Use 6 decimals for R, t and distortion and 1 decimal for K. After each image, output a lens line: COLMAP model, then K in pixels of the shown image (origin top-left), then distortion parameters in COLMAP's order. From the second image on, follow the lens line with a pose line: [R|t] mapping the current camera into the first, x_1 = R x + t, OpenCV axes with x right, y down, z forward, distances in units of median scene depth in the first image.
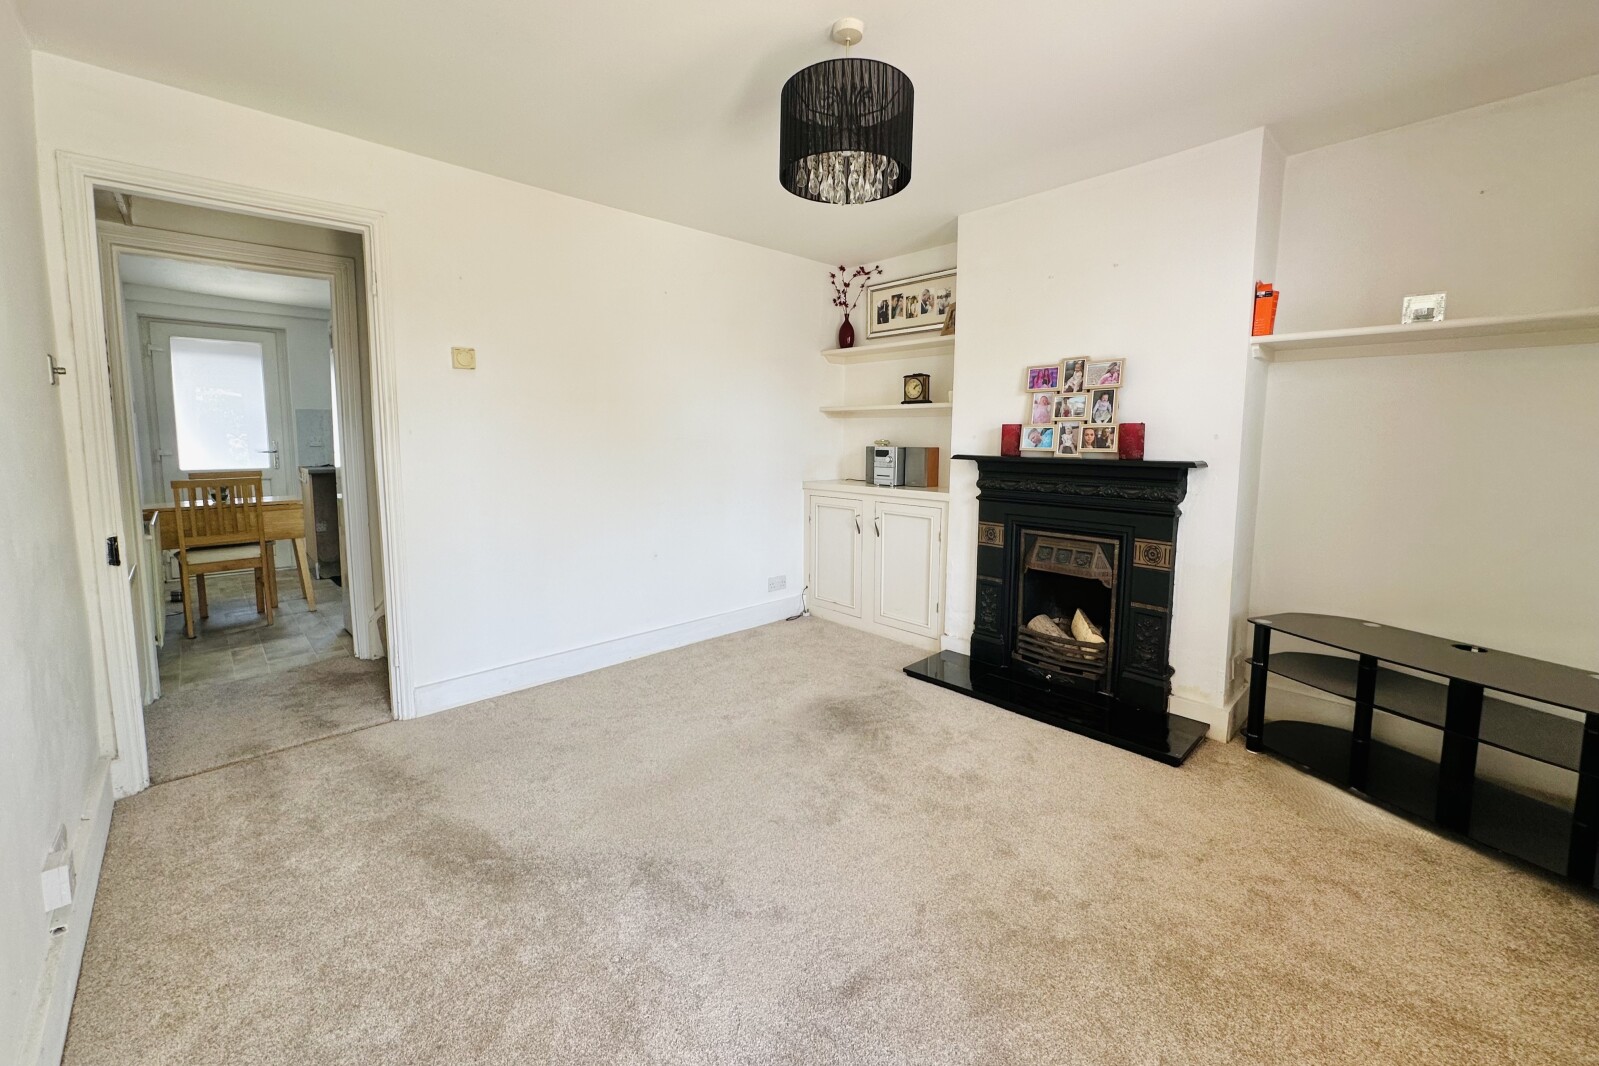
lens RADIAL K [[643.8, 0, 796.0], [0, 643.8, 495.4], [0, 0, 1]] dist [-0.000341, -0.000053]
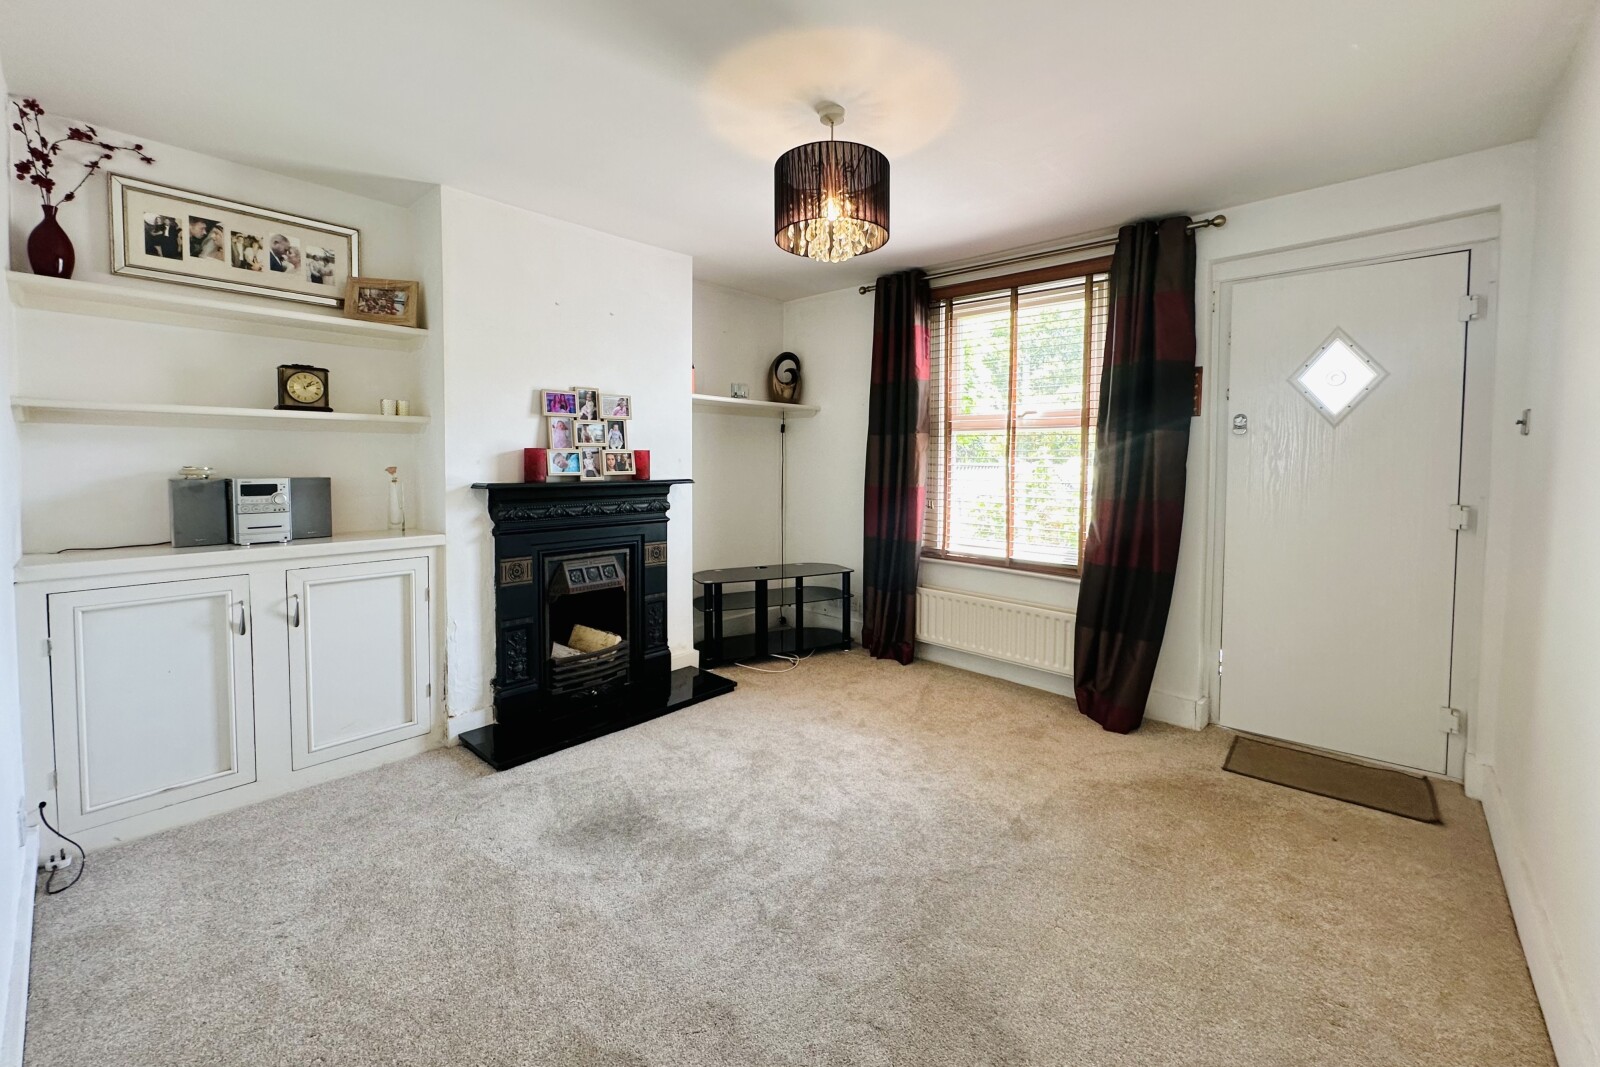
lens RADIAL K [[648.8, 0, 796.7], [0, 648.8, 487.2], [0, 0, 1]] dist [-0.000803, 0.000084]
pose [[-0.083629, -0.044906, 0.995485, -0.661903], [0.088277, 0.994723, 0.052288, -0.072820], [-0.992579, 0.092251, -0.079224, 0.734010]]
